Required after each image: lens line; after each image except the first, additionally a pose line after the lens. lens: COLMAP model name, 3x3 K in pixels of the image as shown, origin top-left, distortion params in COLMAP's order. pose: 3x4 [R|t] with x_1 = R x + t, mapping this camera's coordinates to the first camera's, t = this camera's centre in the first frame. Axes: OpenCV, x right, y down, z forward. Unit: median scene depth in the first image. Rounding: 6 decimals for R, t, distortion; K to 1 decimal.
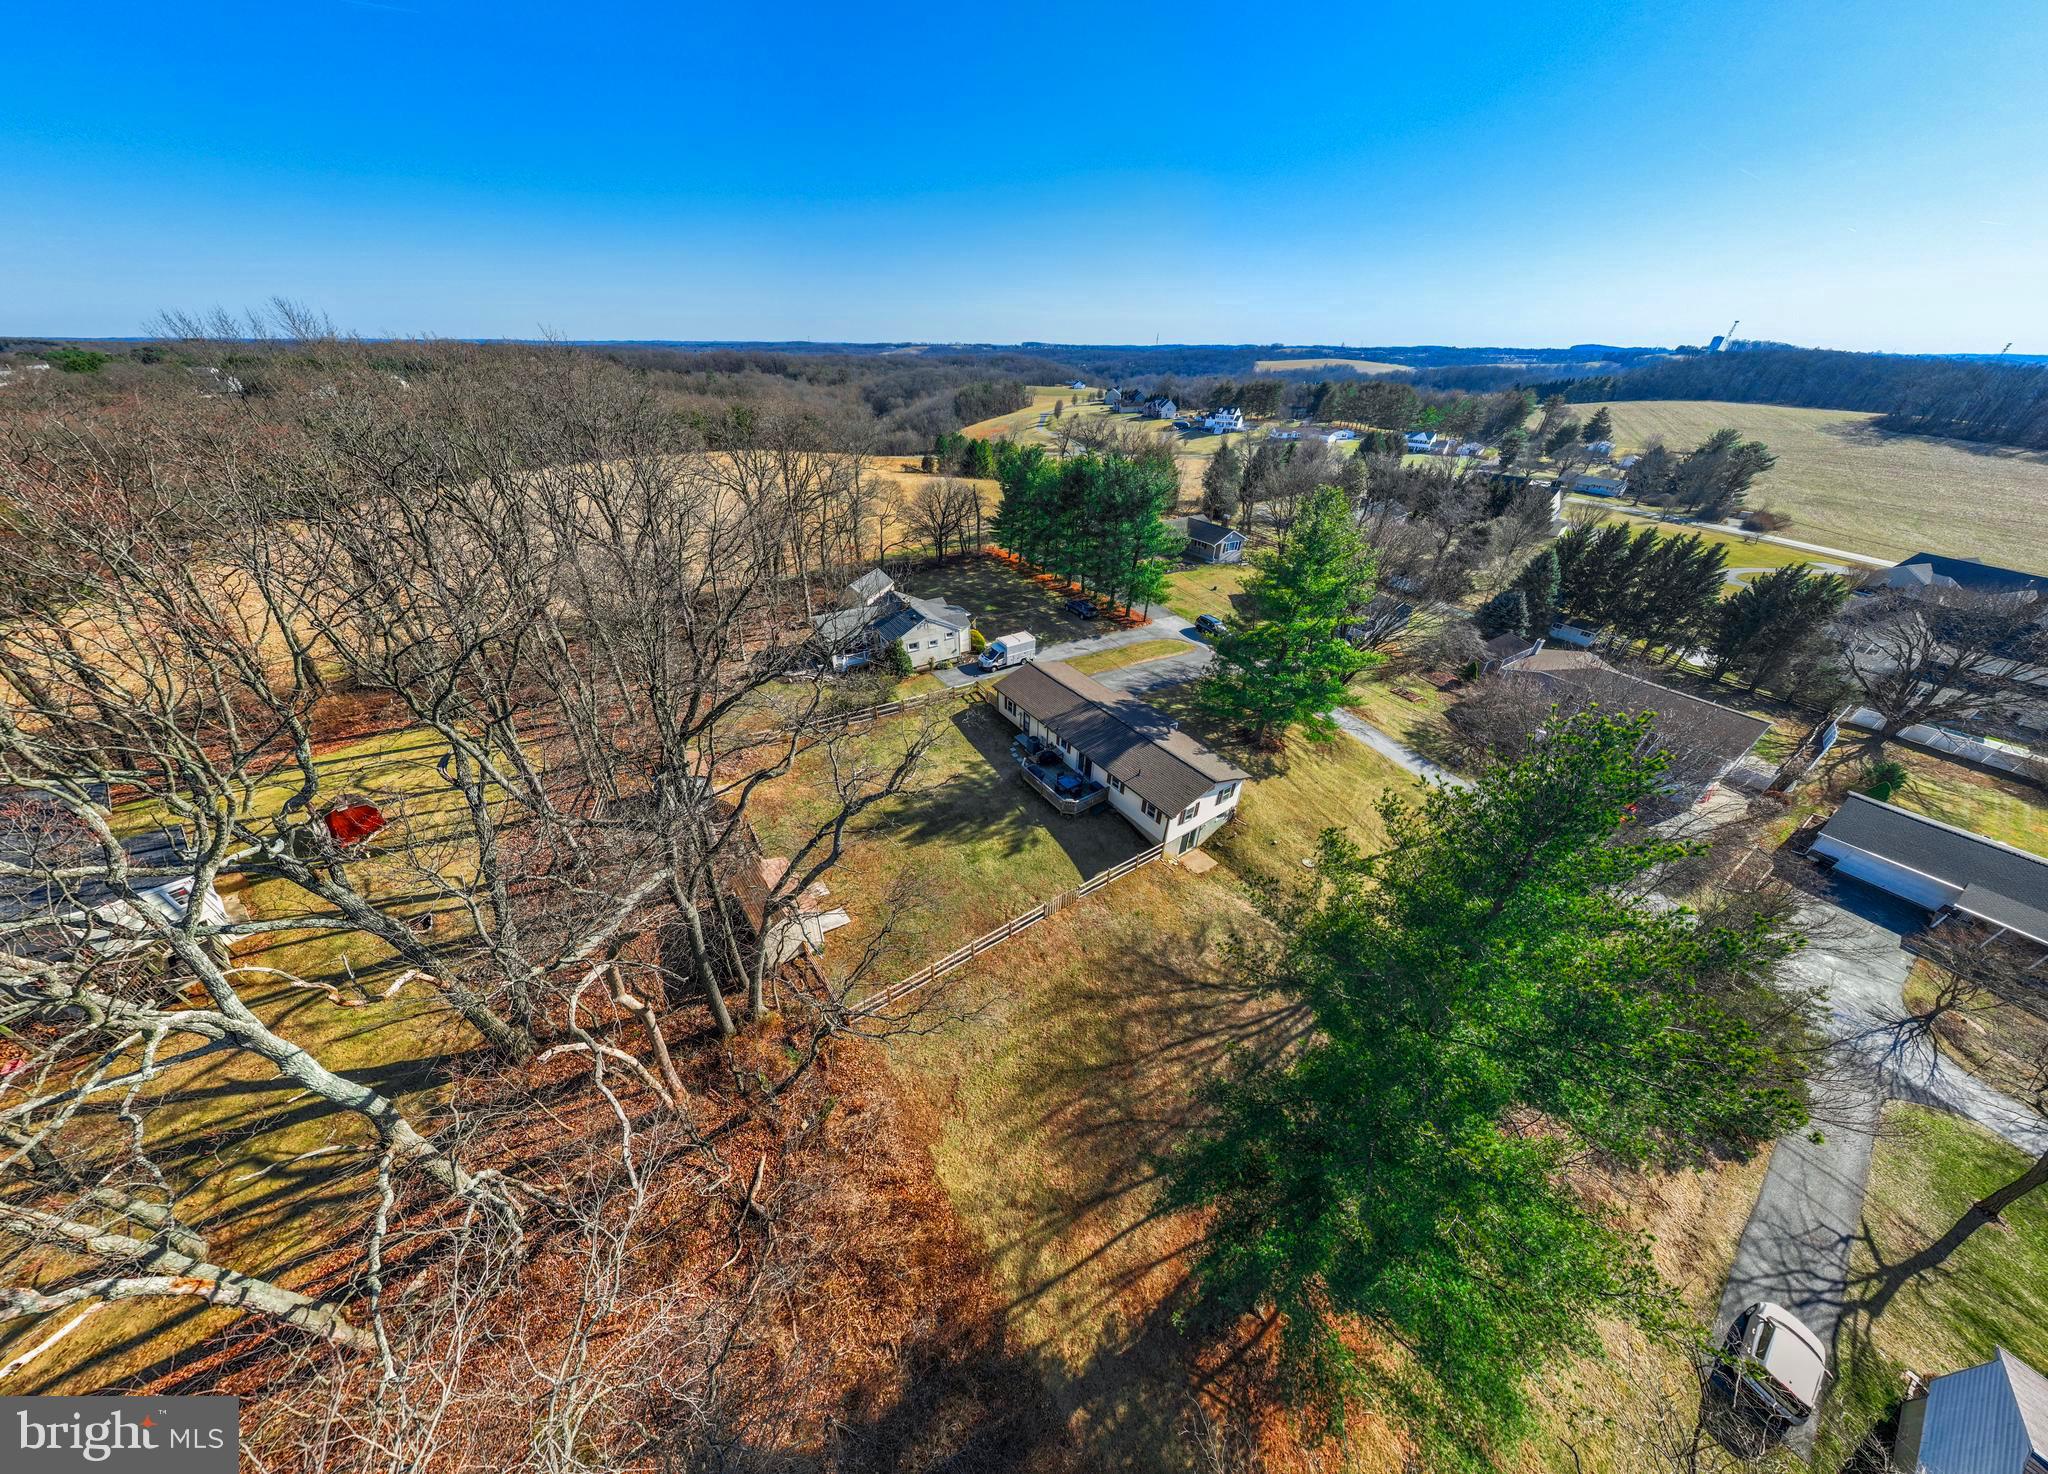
lens RADIAL K [[582.1, 0, 1002.1], [0, 582.1, 752.7], [0, 0, 1]] dist [0.000210, 0.000000]
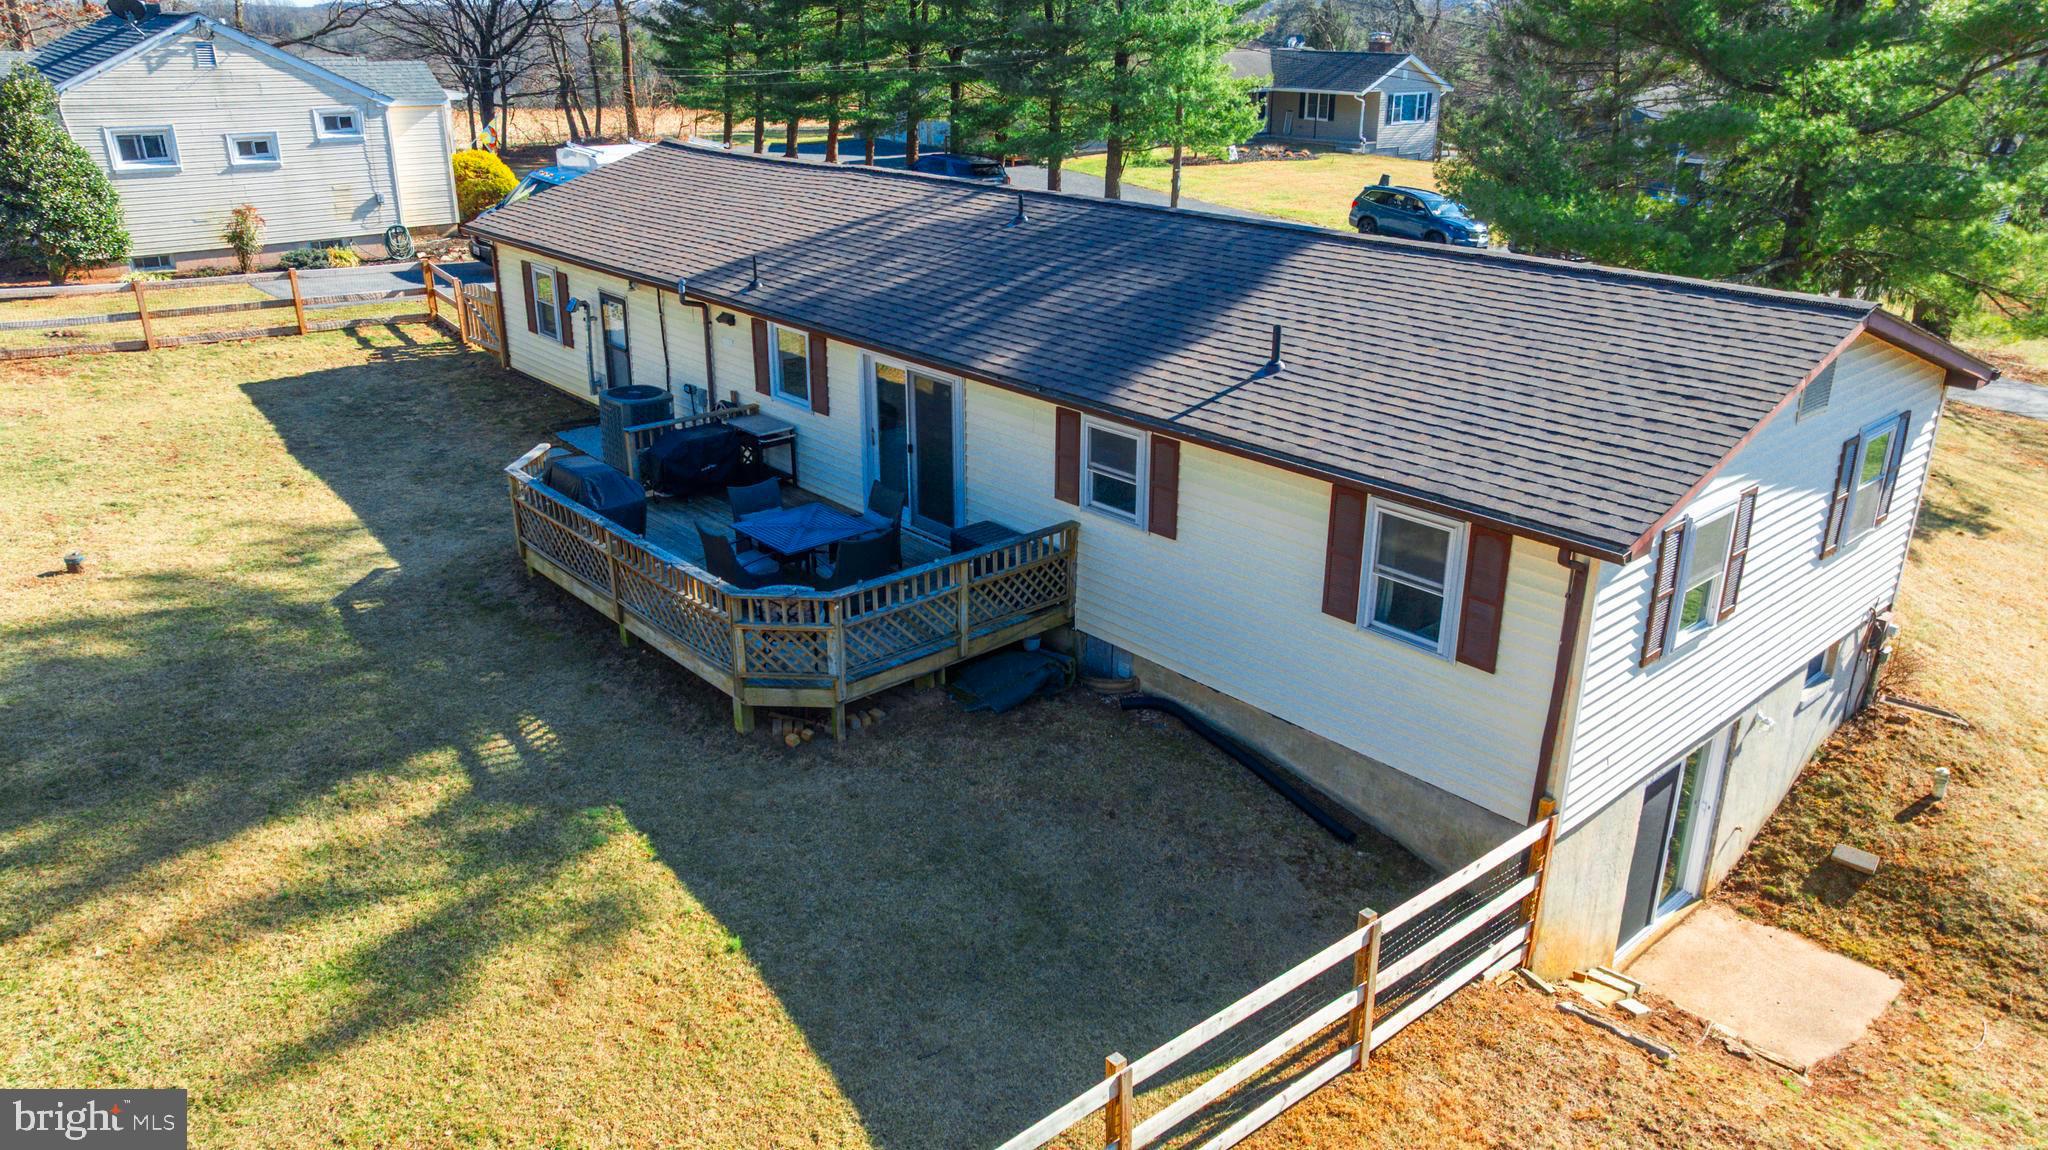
lens RADIAL K [[1419.4, 0, 1031.6], [0, 1419.4, 565.1], [0, 0, 1]] dist [-0.027778, 0.025391]
pose [[0.989052, -0.046403, 0.140083, 0.112577], [0.078864, 0.968552, -0.235983, 0.139451], [-0.124727, 0.244447, 0.961607, 0.606542]]
